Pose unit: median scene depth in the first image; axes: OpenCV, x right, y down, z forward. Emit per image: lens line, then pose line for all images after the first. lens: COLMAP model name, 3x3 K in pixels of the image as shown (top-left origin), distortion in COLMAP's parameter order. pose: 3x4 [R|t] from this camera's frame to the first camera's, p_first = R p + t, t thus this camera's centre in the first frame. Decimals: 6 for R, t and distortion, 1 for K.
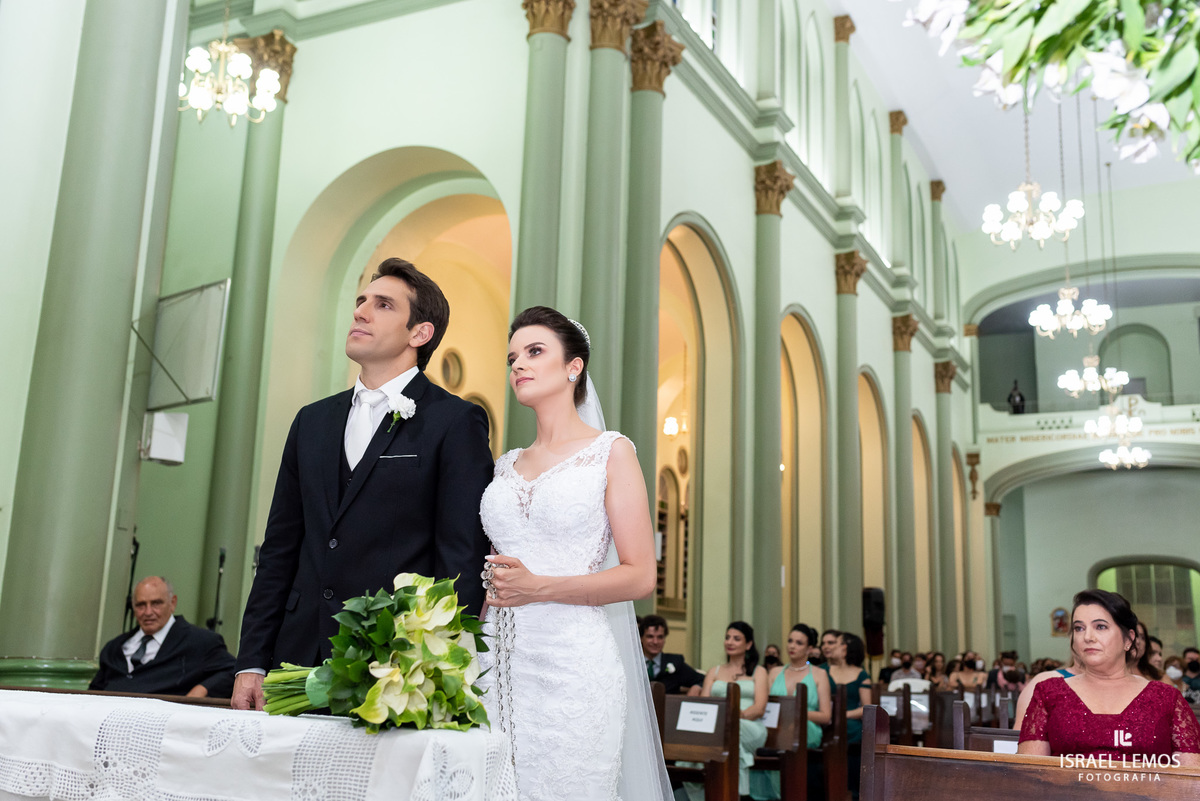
lens RADIAL K [[1193.1, 0, 600.0], [0, 1193.1, 400.5], [0, 0, 1]] dist [0.013281, -0.015324]
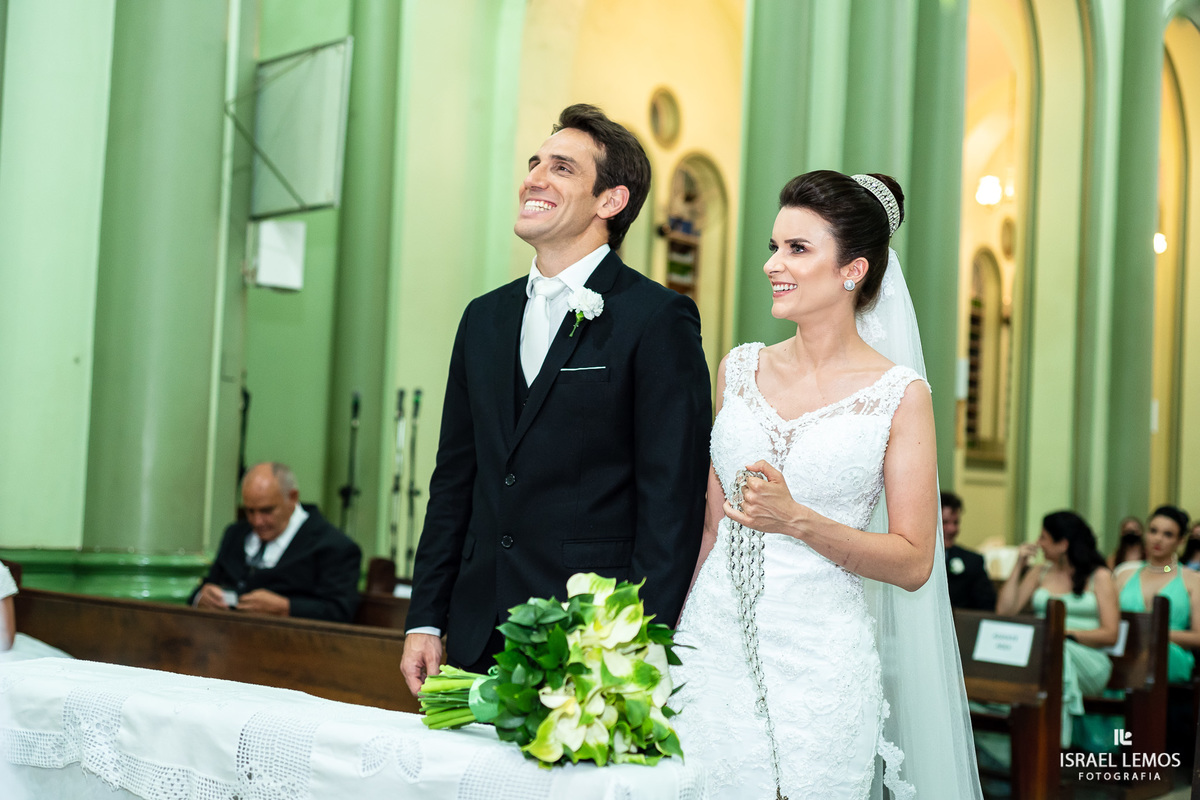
lens RADIAL K [[1758.5, 0, 600.0], [0, 1758.5, 400.0], [0, 0, 1]] dist [-0.052864, 0.652352]
pose [[0.986686, 0.004585, -0.162574, 0.012588], [0.020210, 0.988398, 0.150533, -0.041074], [0.161378, -0.151814, 0.975146, -0.045385]]
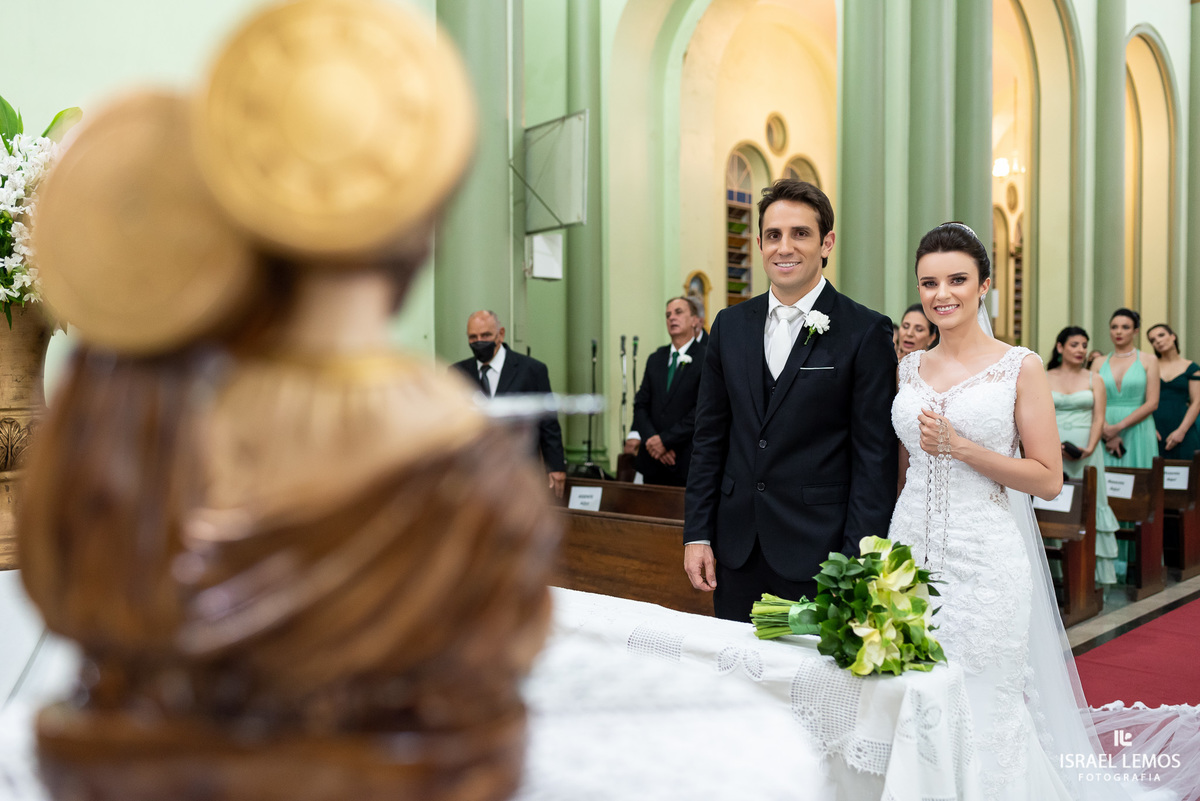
lens RADIAL K [[1147.5, 0, 600.0], [0, 1147.5, 400.5], [0, 0, 1]] dist [0.009056, 0.003139]
pose [[0.963077, -0.027476, -0.267821, -0.027942], [0.087838, 0.972412, 0.216102, -0.067865], [0.254495, -0.231648, 0.938920, -0.032741]]
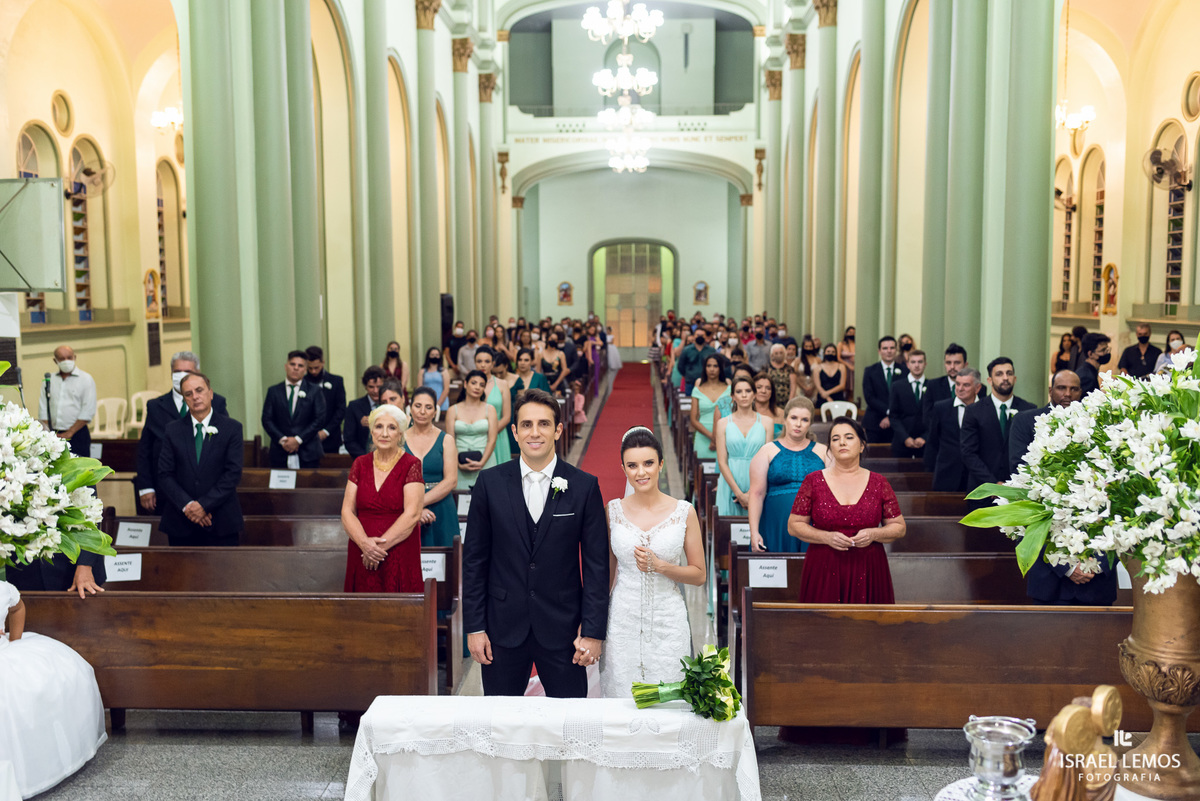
lens RADIAL K [[1147.5, 0, 600.0], [0, 1147.5, 400.5], [0, 0, 1]] dist [0.009056, 0.003139]
pose [[0.906122, -0.078888, 0.415596, -0.312619], [-0.052702, 0.953750, 0.295946, -0.241863], [-0.419721, -0.290066, 0.860056, -0.171731]]
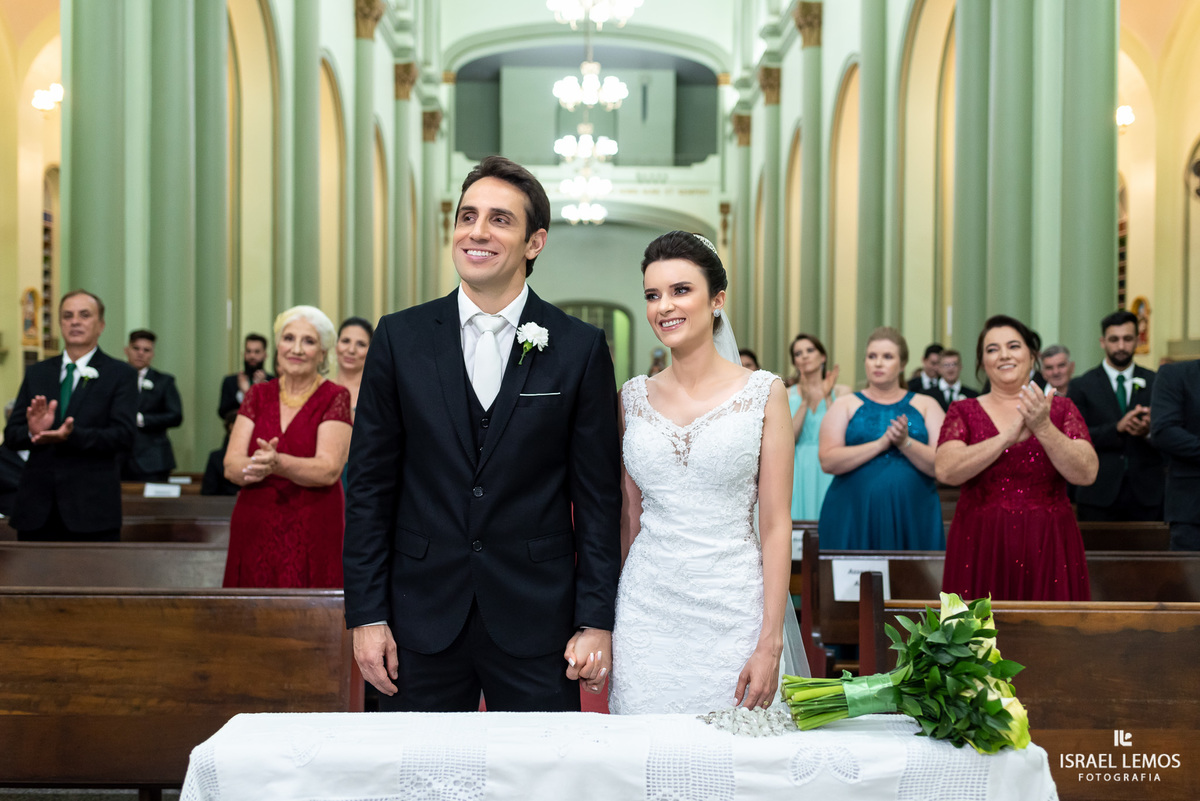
lens RADIAL K [[1184.9, 0, 600.0], [0, 1184.9, 400.5], [0, 0, 1]] dist [0.002052, -0.003023]
pose [[0.883479, -0.032507, 0.467341, -0.237722], [-0.075628, 0.974608, 0.210761, -0.058310], [-0.462326, -0.221547, 0.858587, 0.067301]]
